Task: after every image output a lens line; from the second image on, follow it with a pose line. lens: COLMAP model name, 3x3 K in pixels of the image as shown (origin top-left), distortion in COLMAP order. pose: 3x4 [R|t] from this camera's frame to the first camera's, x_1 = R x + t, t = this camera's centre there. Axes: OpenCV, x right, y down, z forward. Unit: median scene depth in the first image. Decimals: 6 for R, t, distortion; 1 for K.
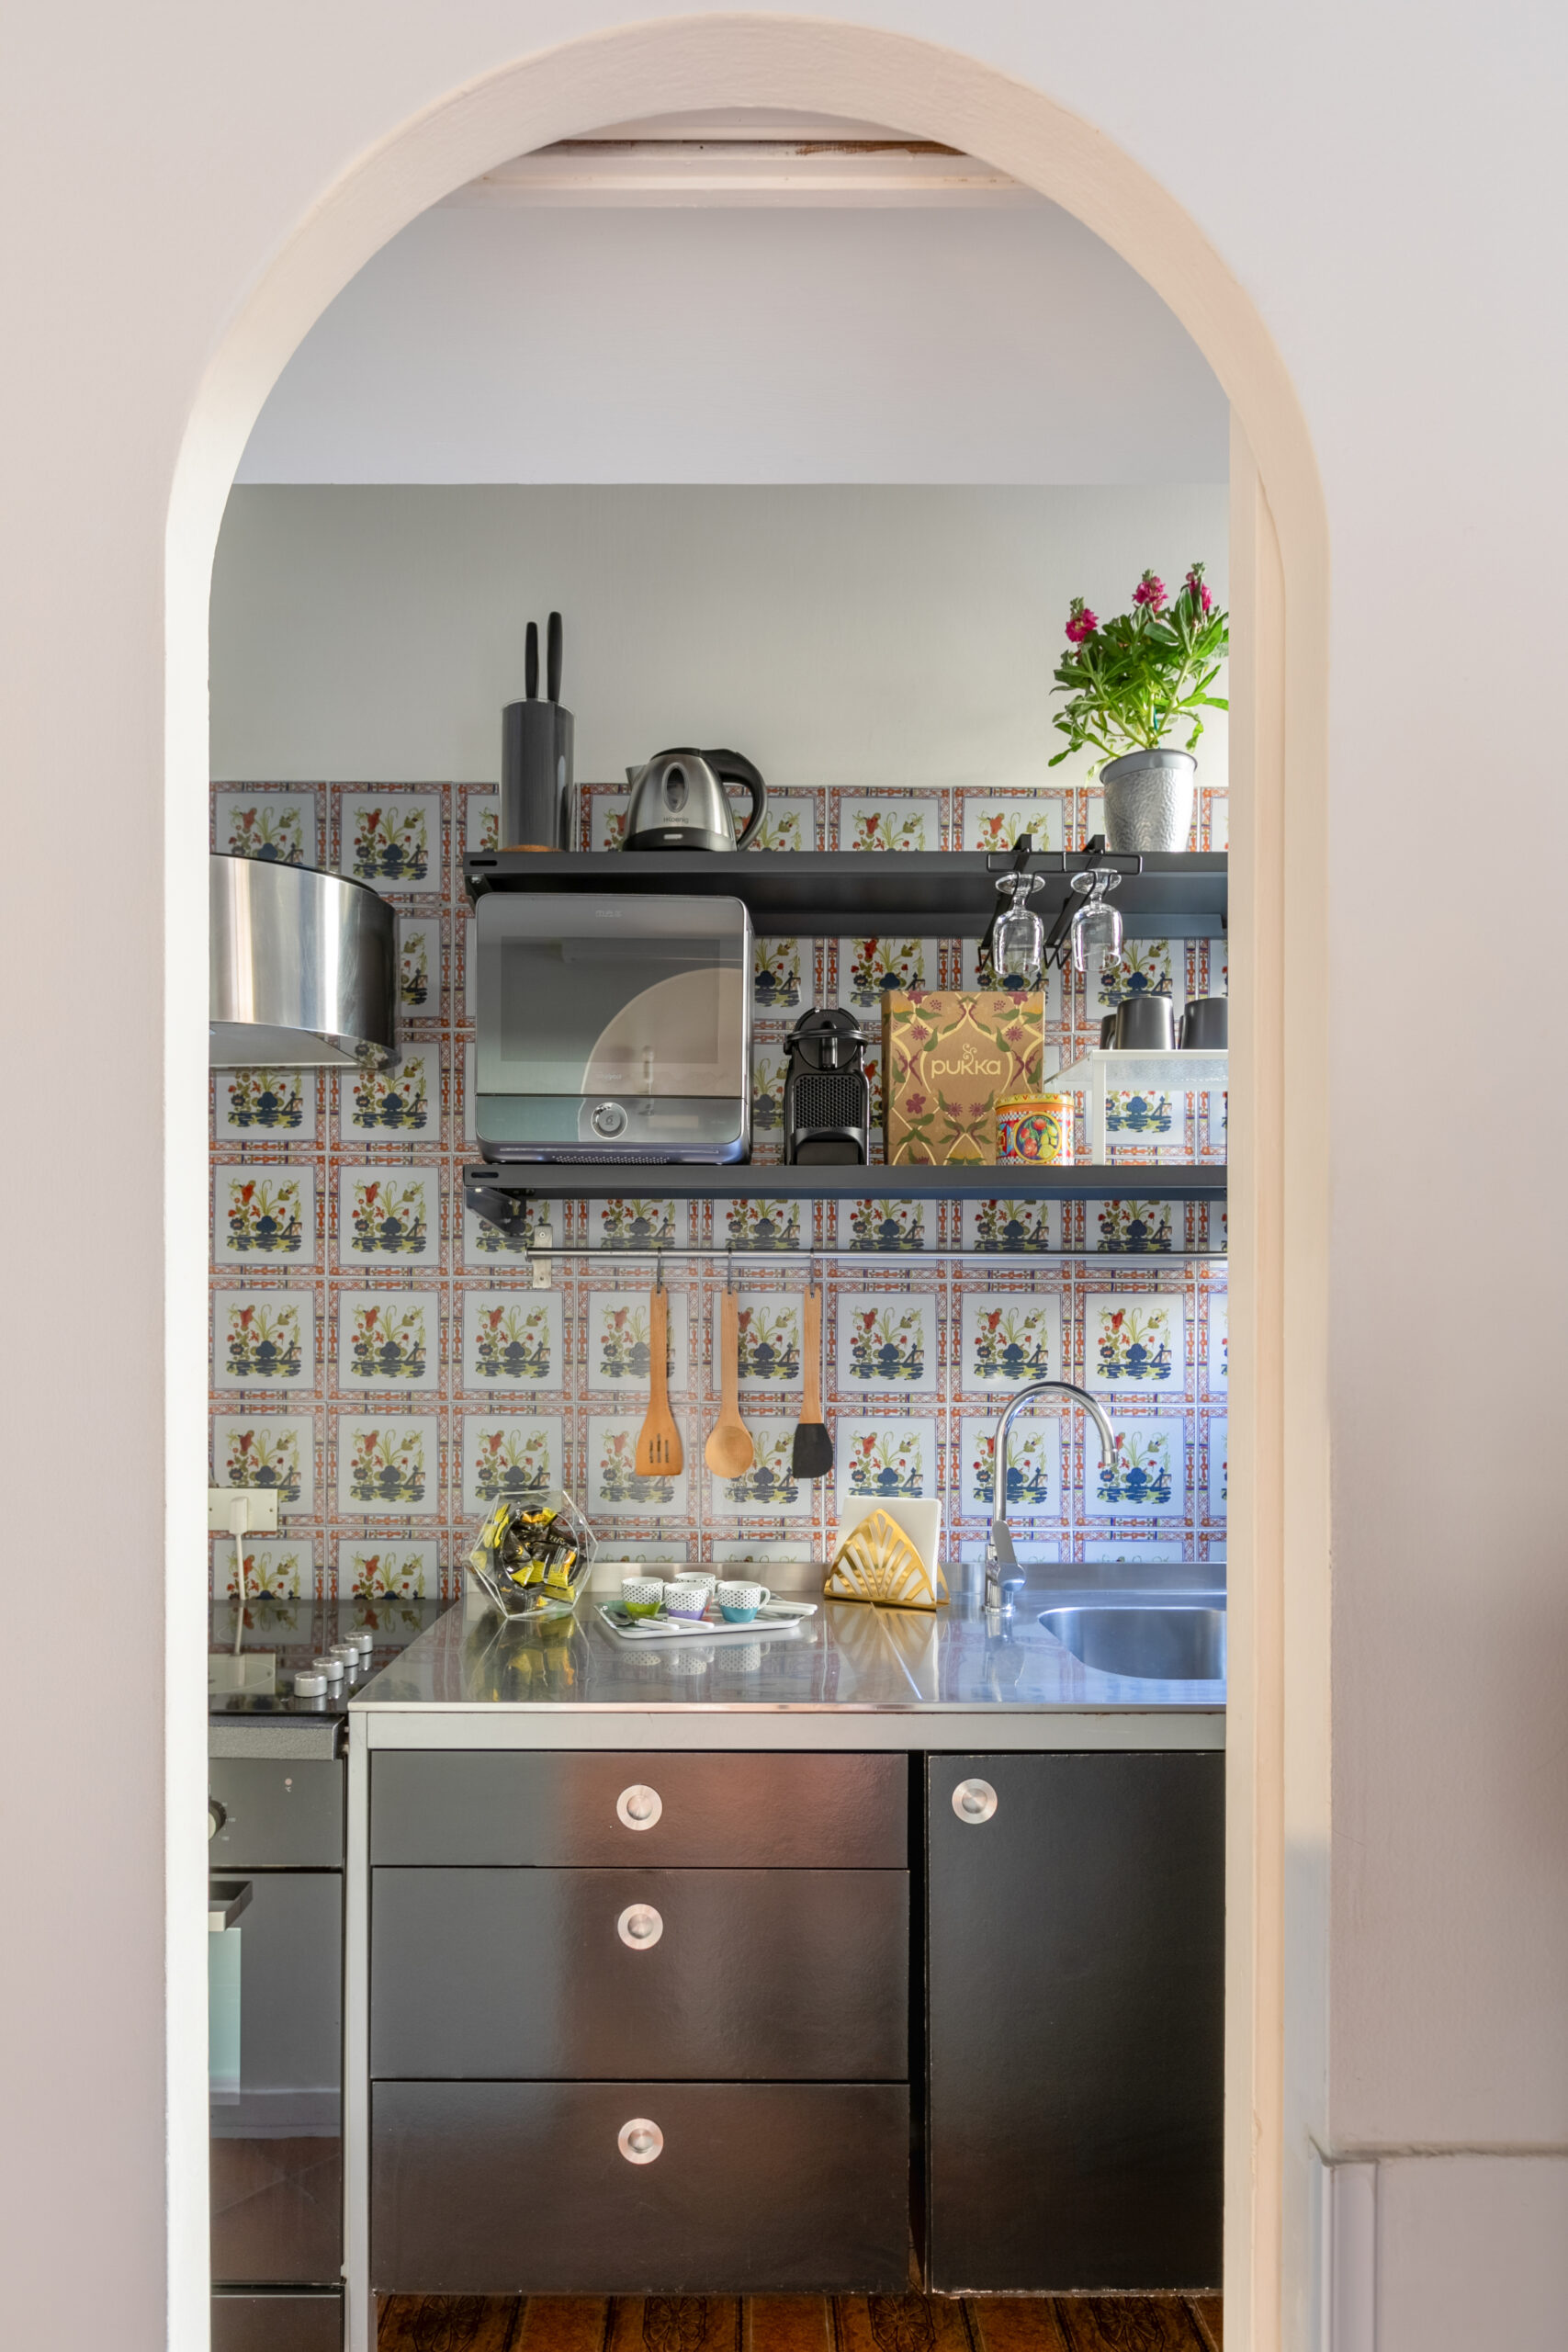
lens RADIAL K [[1261.5, 0, 786.3], [0, 1261.5, 1229.3], [0, 0, 1]] dist [0.001984, 0.000281]
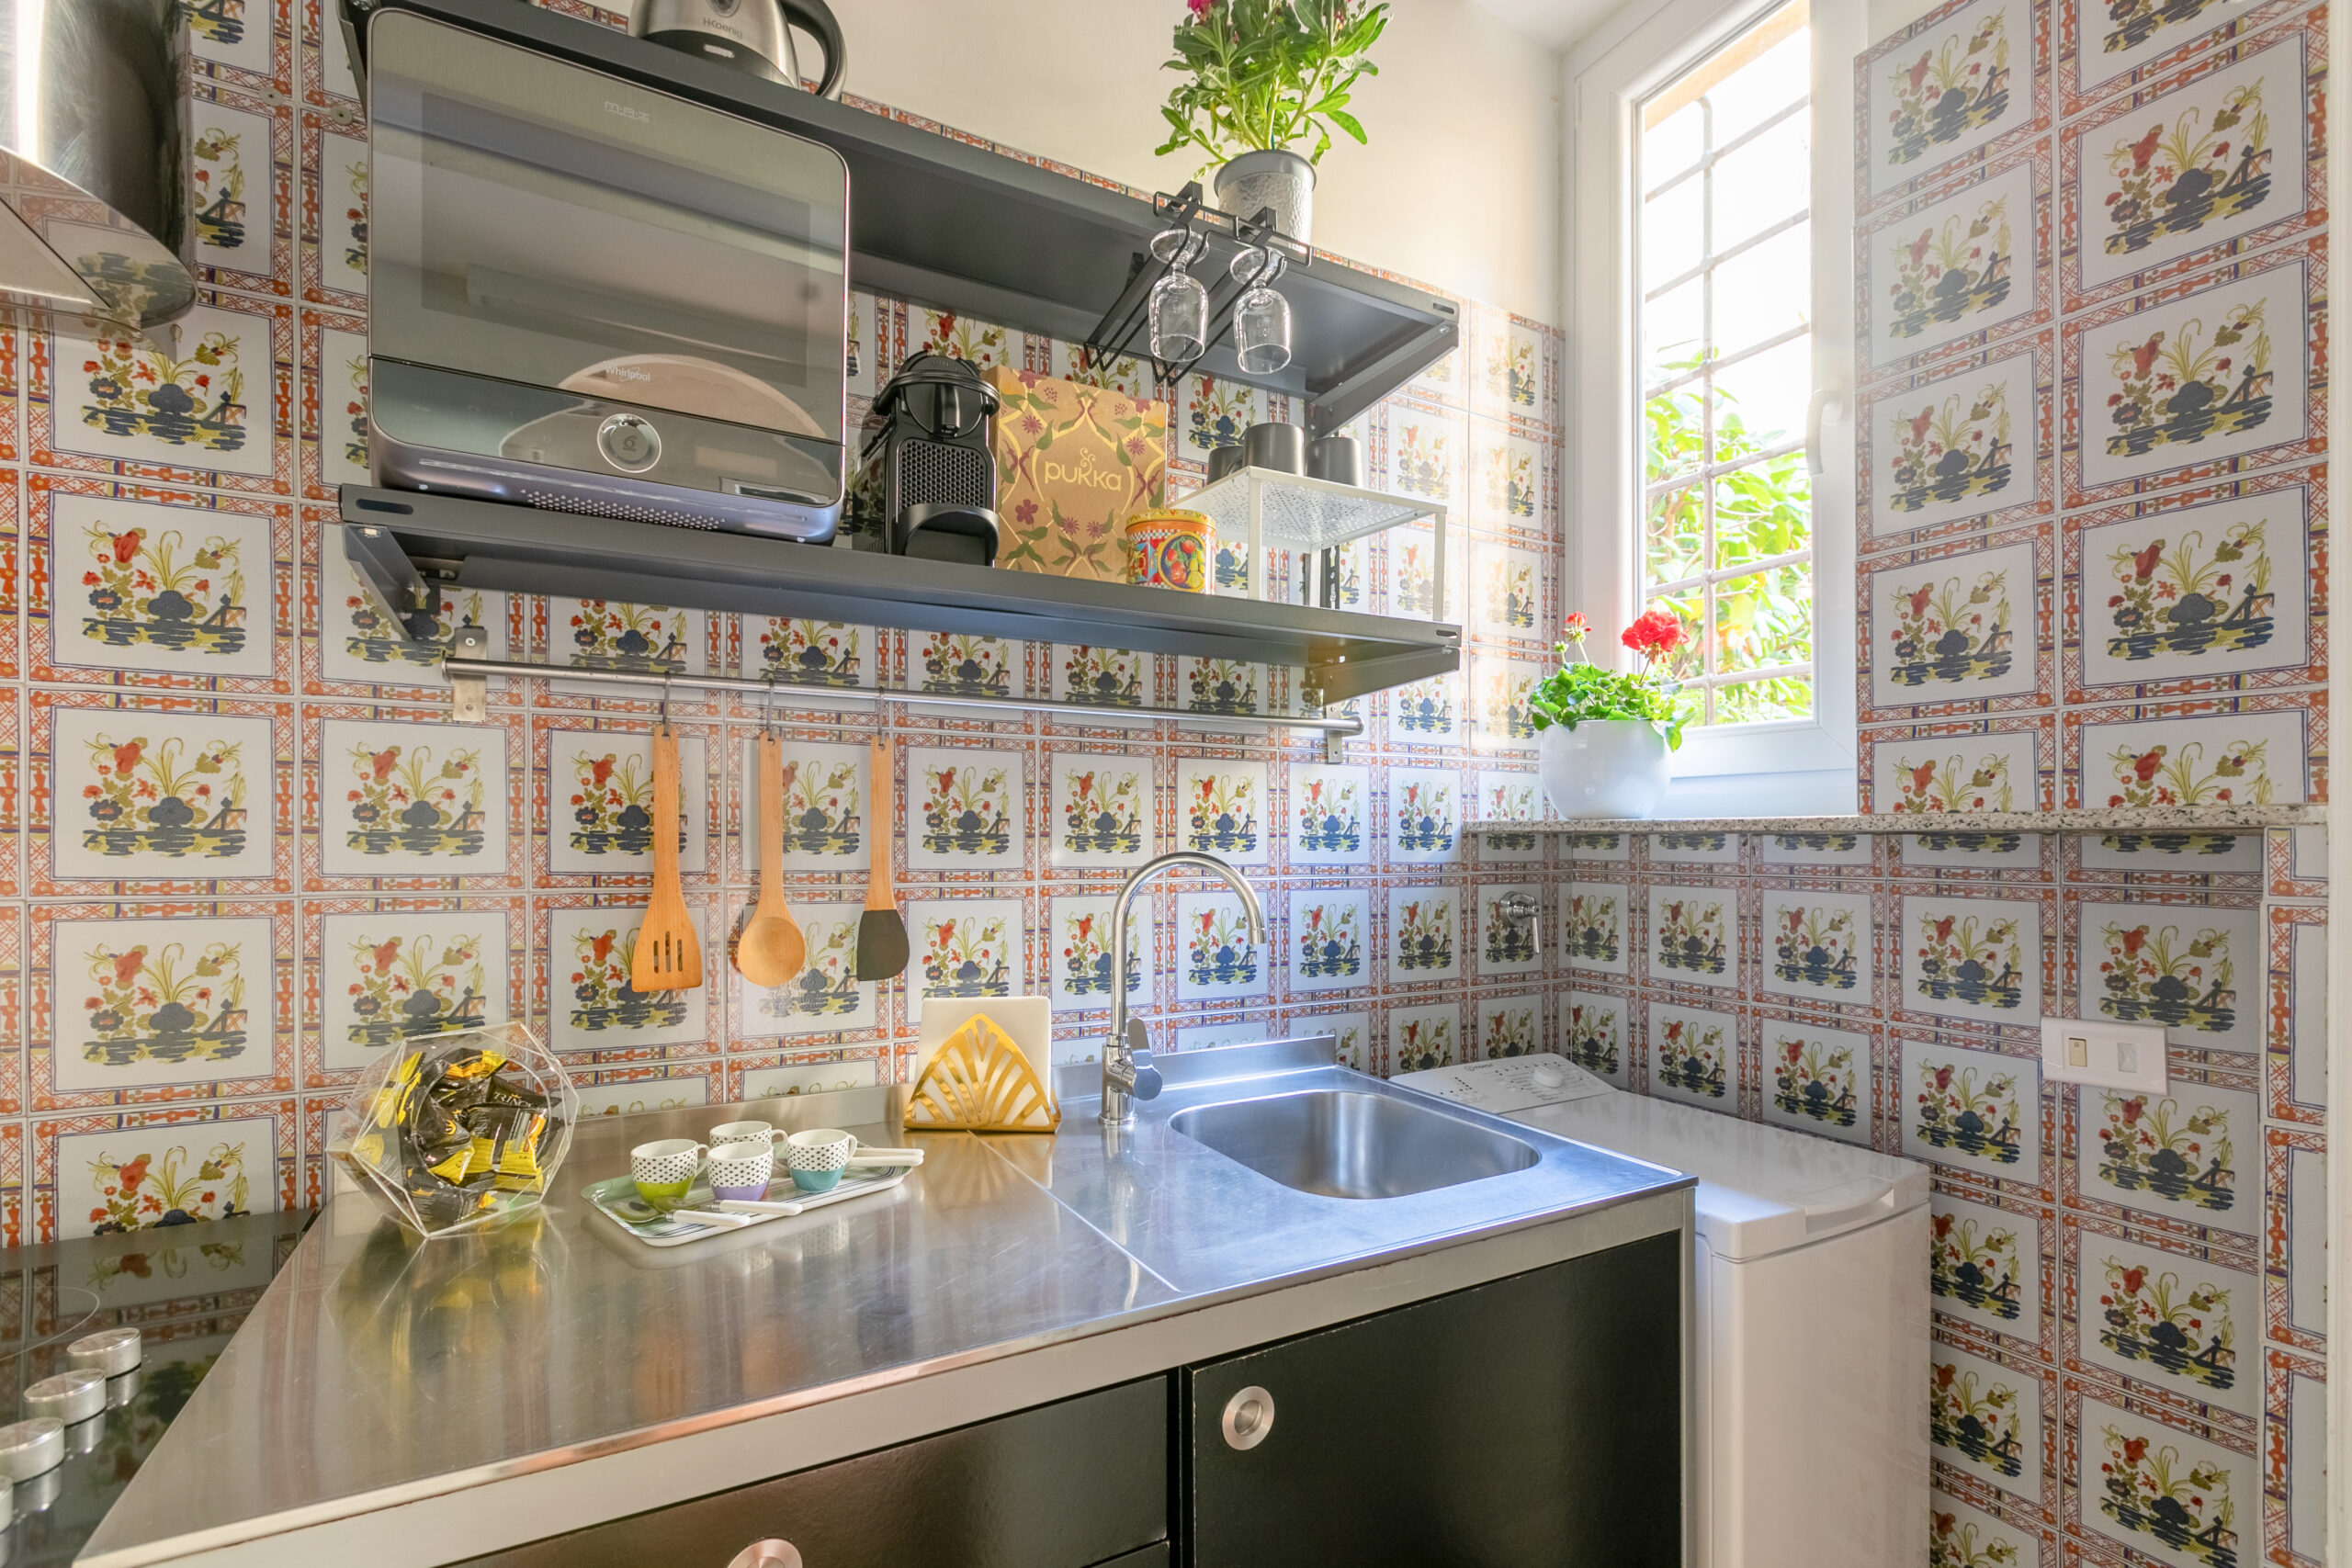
lens RADIAL K [[1064.1, 0, 1172.7], [0, 1064.1, 801.9], [0, 0, 1]] dist [0.000187, -0.000859]
pose [[0.893894, 0.012276, 0.448111, -0.114082], [-0.037406, 0.998181, 0.047271, 0.048907], [-0.446715, -0.059017, 0.892727, 0.334245]]
